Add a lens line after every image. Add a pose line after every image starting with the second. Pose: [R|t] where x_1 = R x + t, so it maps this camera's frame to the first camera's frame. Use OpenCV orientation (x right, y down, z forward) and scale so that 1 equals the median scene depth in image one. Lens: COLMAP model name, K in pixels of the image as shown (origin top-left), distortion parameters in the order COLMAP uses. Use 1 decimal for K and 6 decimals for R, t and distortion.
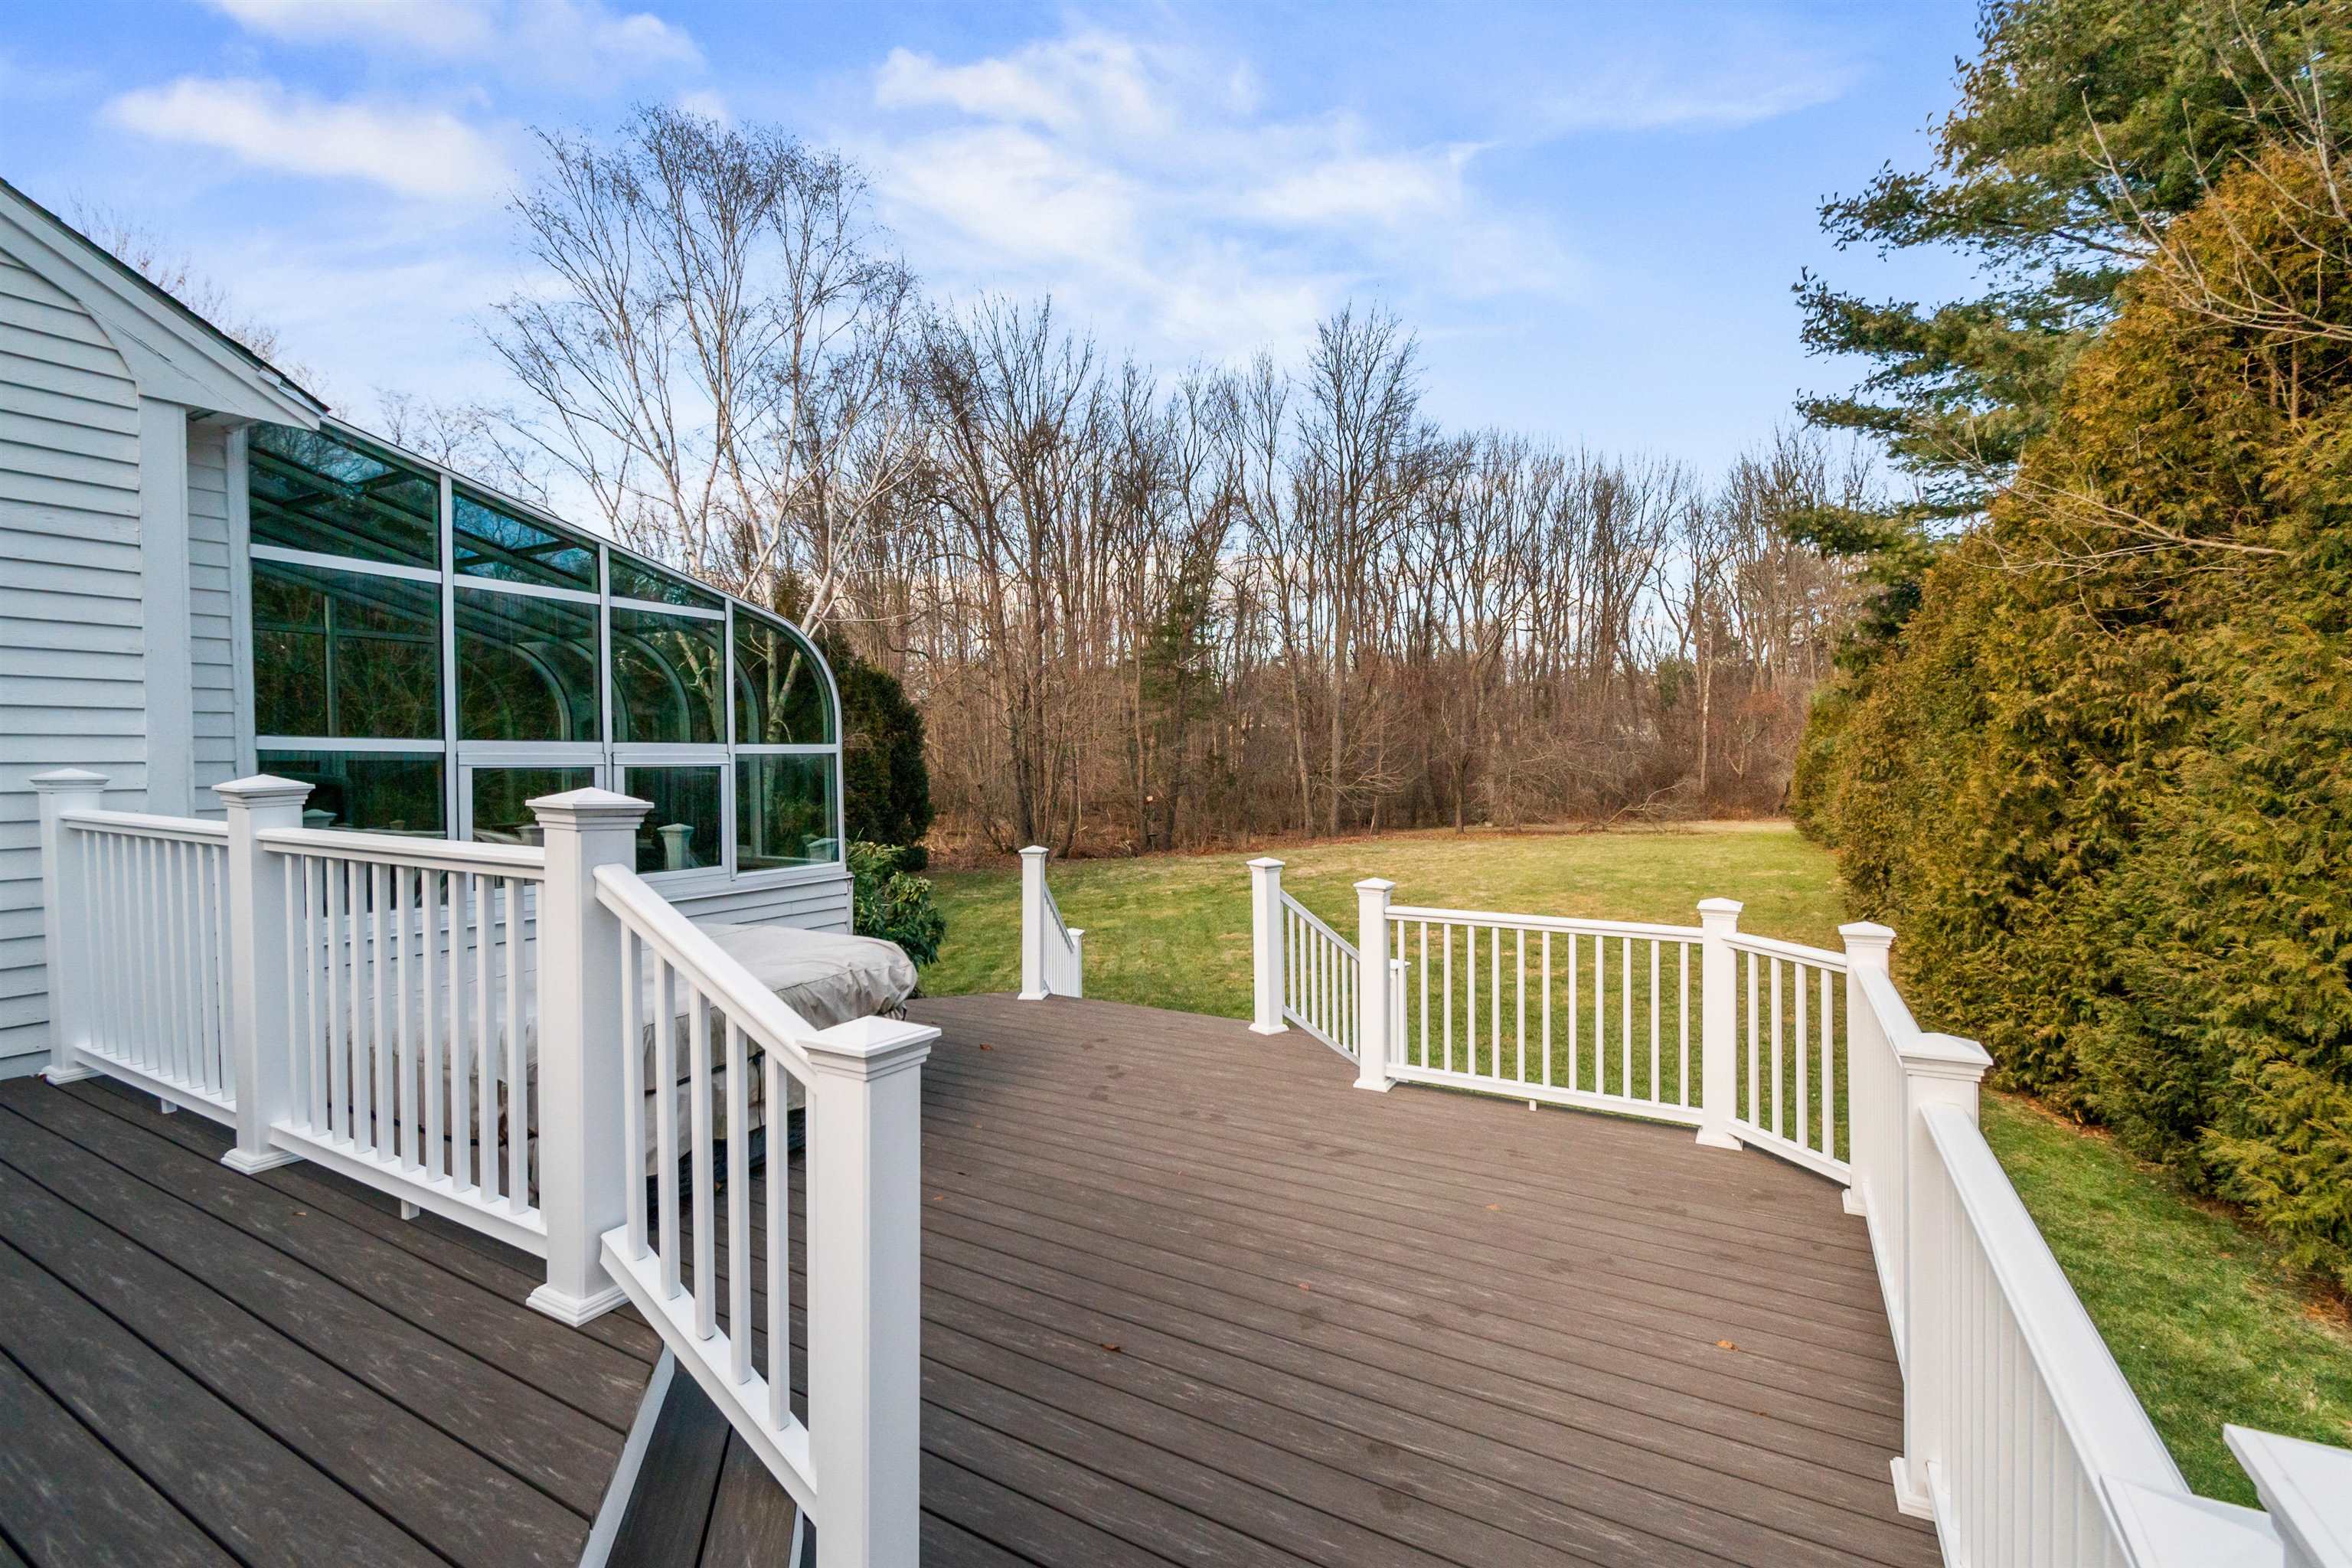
lens RADIAL K [[1035.2, 0, 1191.1], [0, 1035.2, 785.2], [0, 0, 1]] dist [0.004991, 0.000738]
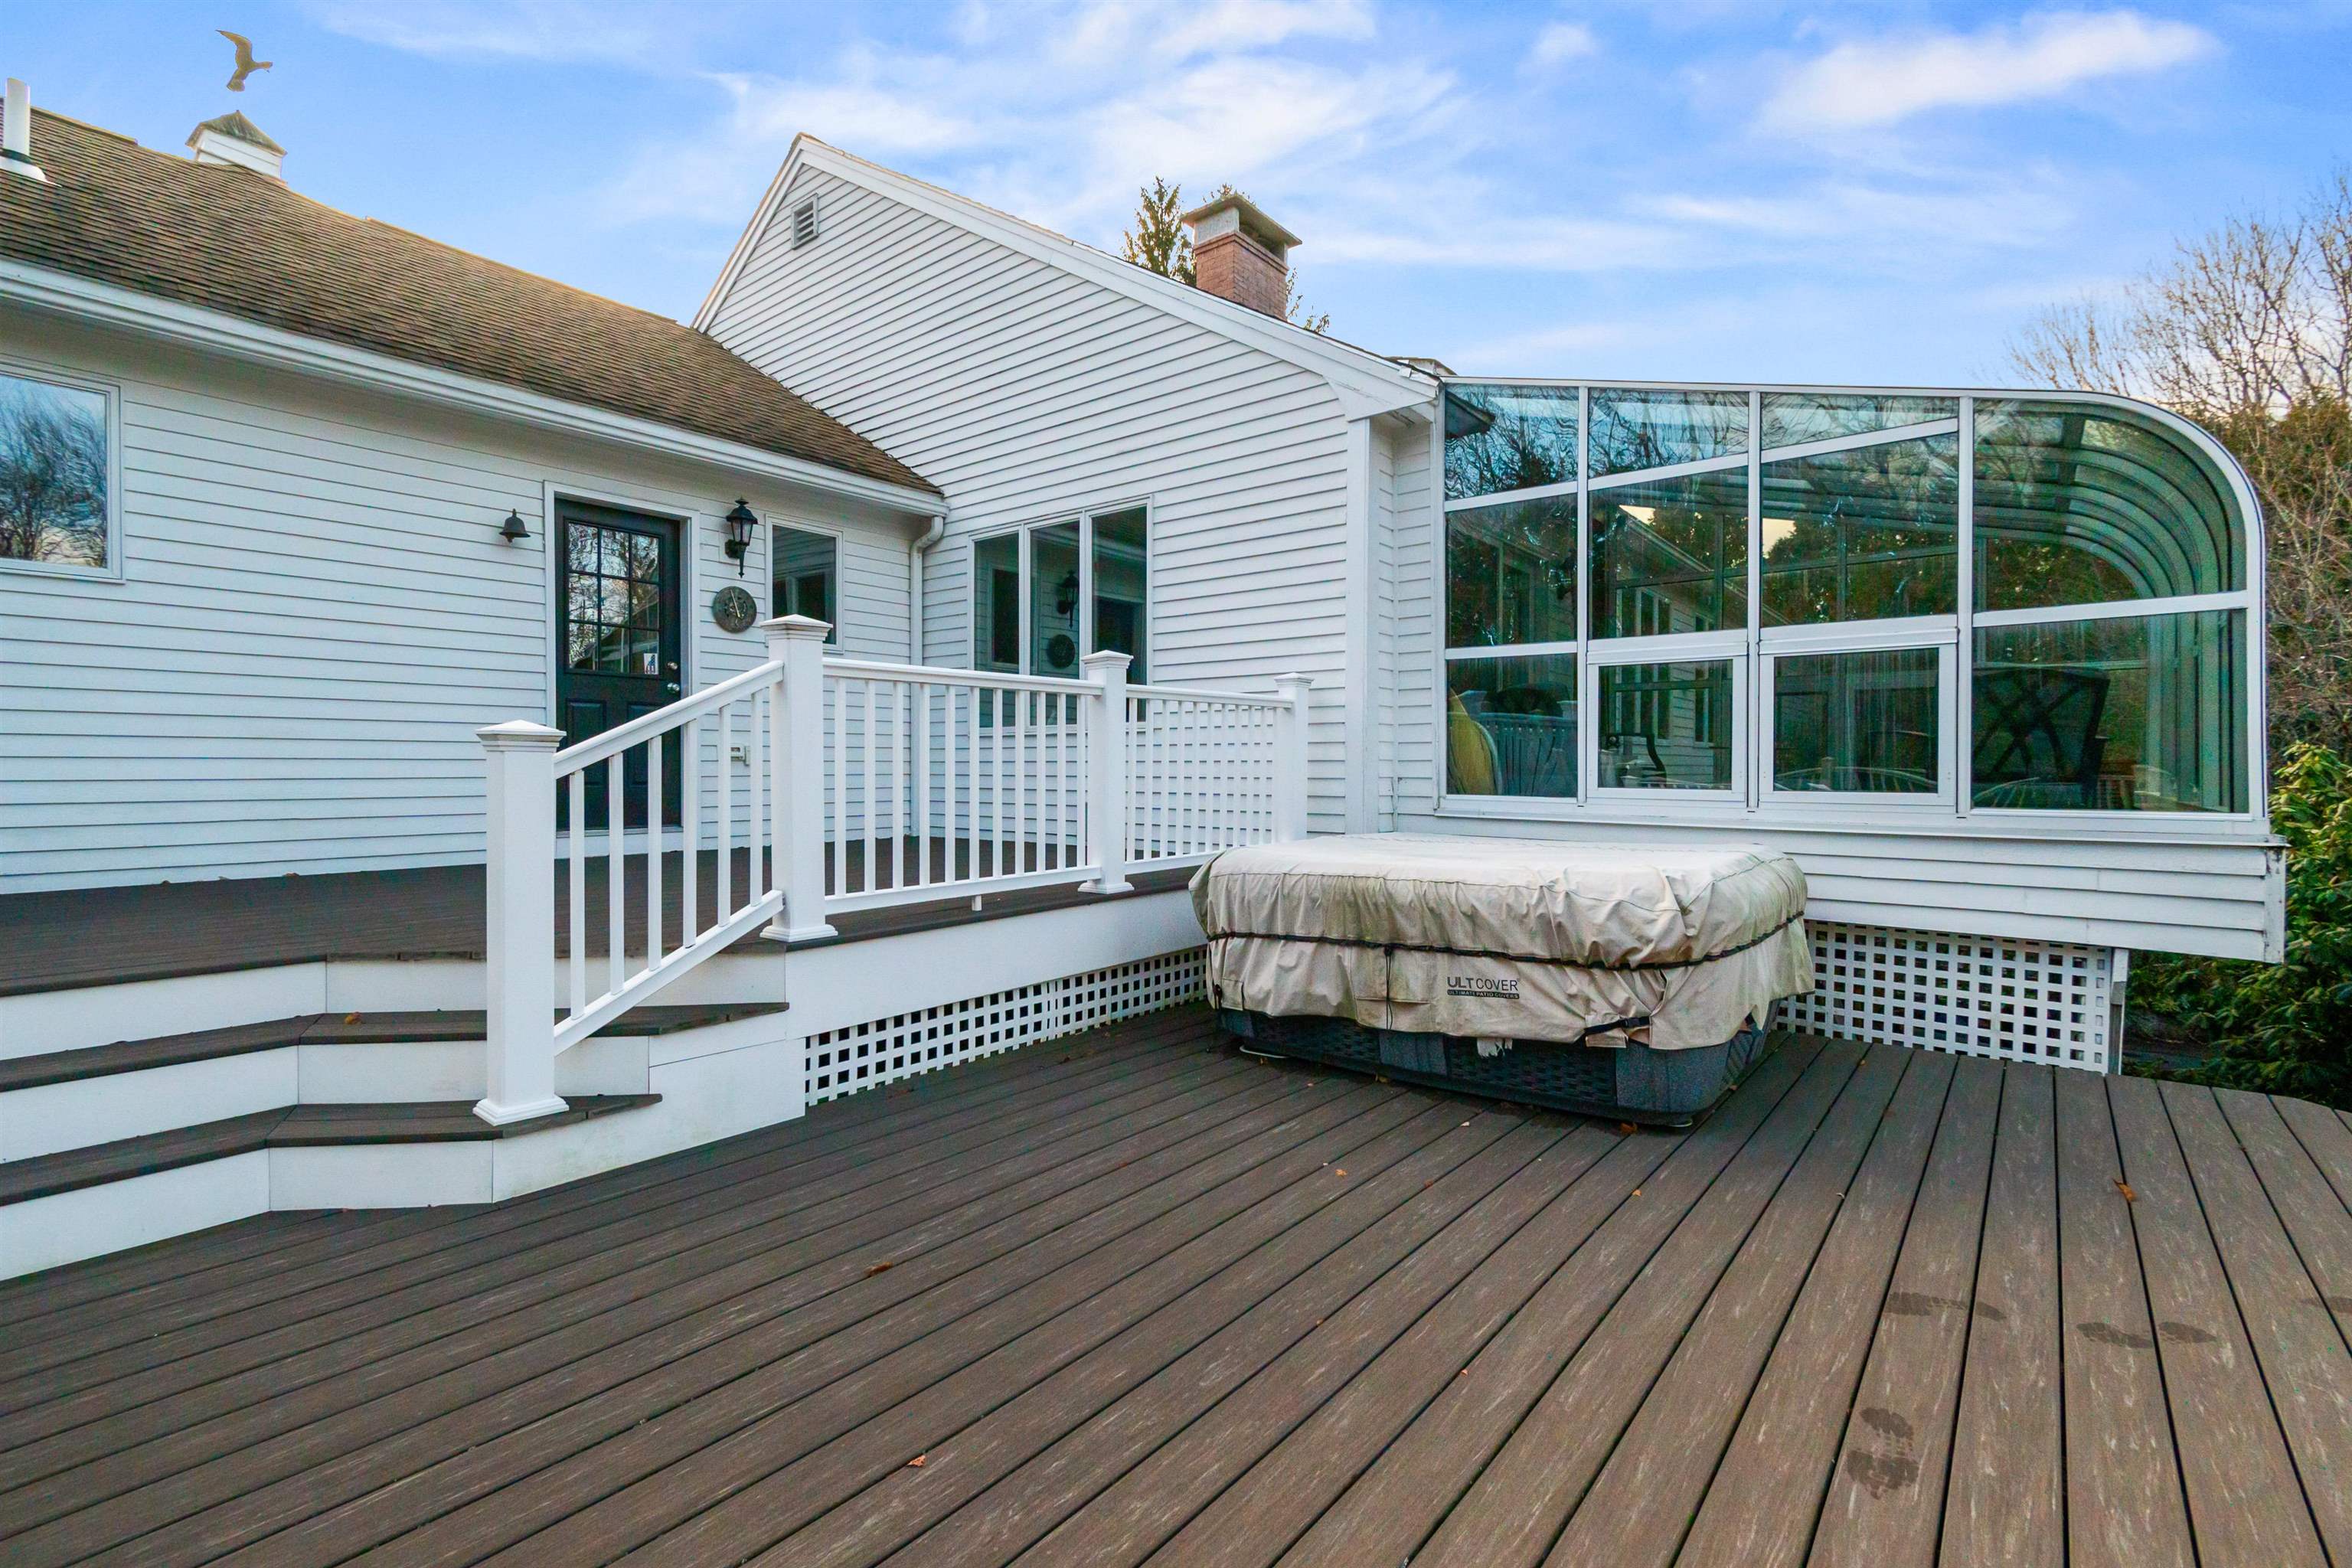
lens RADIAL K [[1035.2, 0, 1191.1], [0, 1035.2, 785.2], [0, 0, 1]] dist [0.004991, 0.000738]
pose [[-0.154707, 0.022390, -0.987707, 0.225548], [-0.026833, 0.999279, 0.026855, 0.049964], [0.987596, 0.030658, -0.153994, 0.460172]]
